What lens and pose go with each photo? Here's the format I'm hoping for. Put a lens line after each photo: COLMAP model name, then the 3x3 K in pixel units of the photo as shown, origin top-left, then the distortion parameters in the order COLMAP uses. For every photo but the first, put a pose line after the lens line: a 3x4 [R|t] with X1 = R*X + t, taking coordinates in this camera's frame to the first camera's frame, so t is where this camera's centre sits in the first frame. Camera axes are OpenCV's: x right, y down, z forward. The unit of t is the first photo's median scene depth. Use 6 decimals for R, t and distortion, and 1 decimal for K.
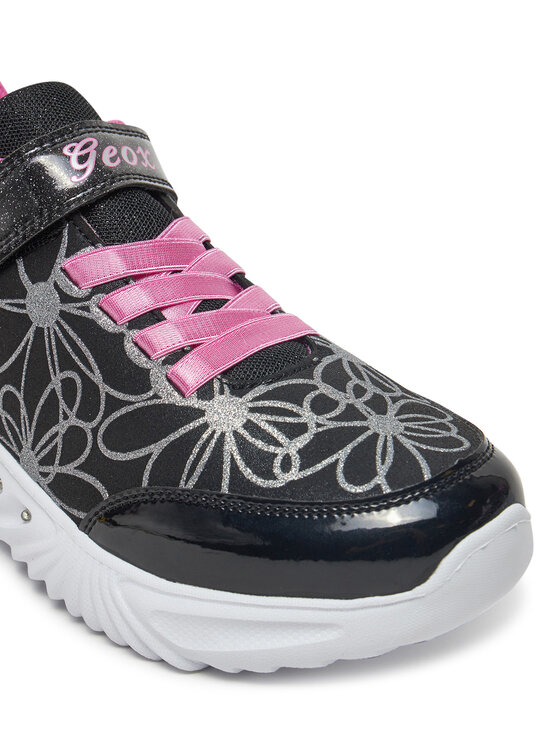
lens RADIAL K [[1897.5, 0, 280.7], [0, 1897.5, 373.1], [0, 0, 1]] dist [0.115275, 0.000000]
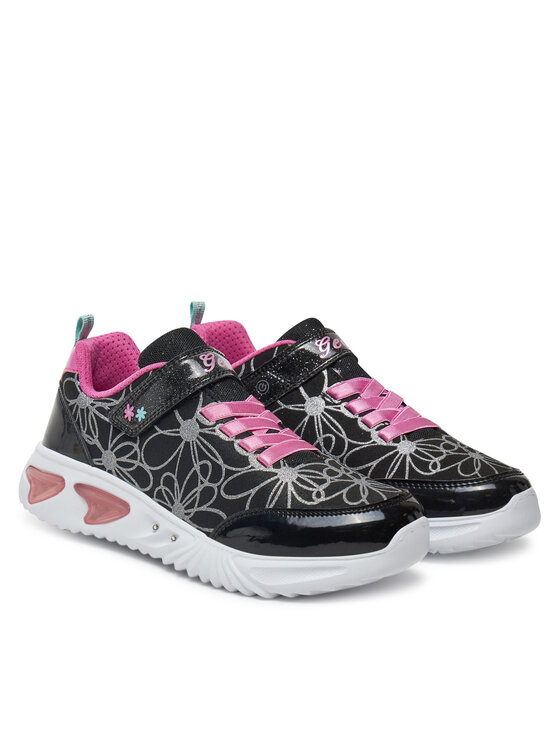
lens RADIAL K [[1778.4, 0, 279.7], [0, 1778.4, 372.8], [0, 0, 1]] dist [0.070297, 0.000000]
pose [[0.993928, 0.031047, 0.105557, -0.238835], [-0.008322, 0.977827, -0.209248, 0.310782], [-0.109713, 0.207100, 0.972149, -0.902848]]
